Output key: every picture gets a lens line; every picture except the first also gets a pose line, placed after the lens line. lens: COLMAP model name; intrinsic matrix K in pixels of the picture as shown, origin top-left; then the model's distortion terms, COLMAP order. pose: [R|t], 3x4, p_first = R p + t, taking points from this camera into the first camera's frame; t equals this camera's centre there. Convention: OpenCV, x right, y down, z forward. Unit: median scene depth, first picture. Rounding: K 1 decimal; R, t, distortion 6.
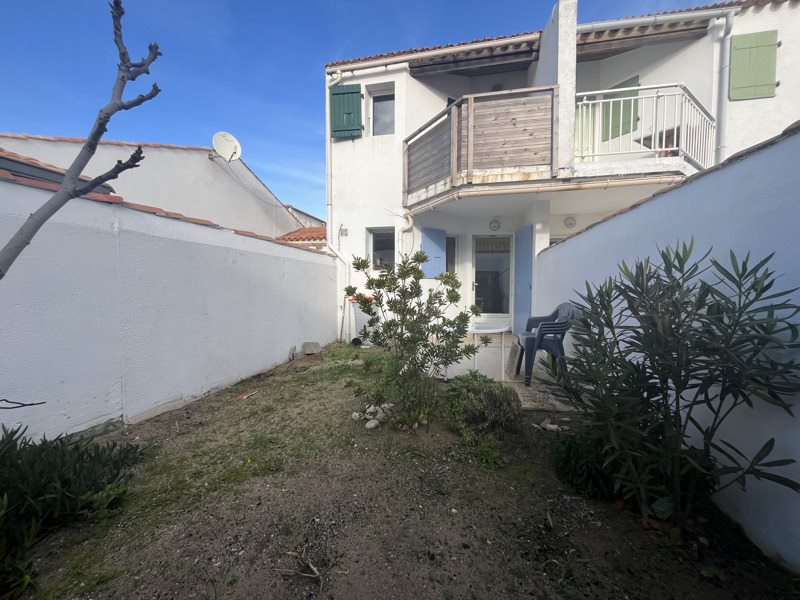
lens RADIAL K [[323.8, 0, 400.8], [0, 323.8, 298.6], [0, 0, 1]] dist [-0.002288, -0.000008]
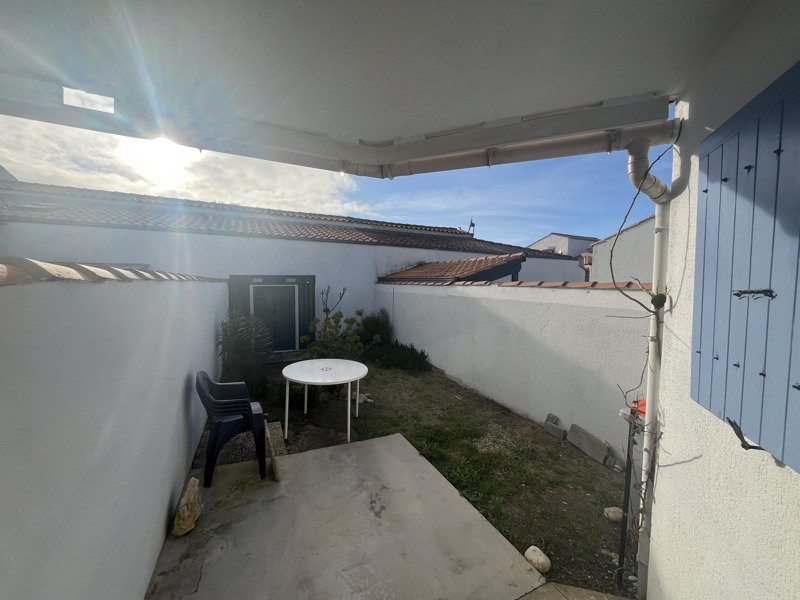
lens RADIAL K [[323.8, 0, 400.5], [0, 323.8, 299.7], [0, 0, 1]] dist [-0.002288, -0.000008]
pose [[-0.799178, 0.010860, -0.600997, 0.664834], [-0.047103, 0.995631, 0.080627, -0.270413], [0.599246, 0.092745, -0.795174, 2.078462]]
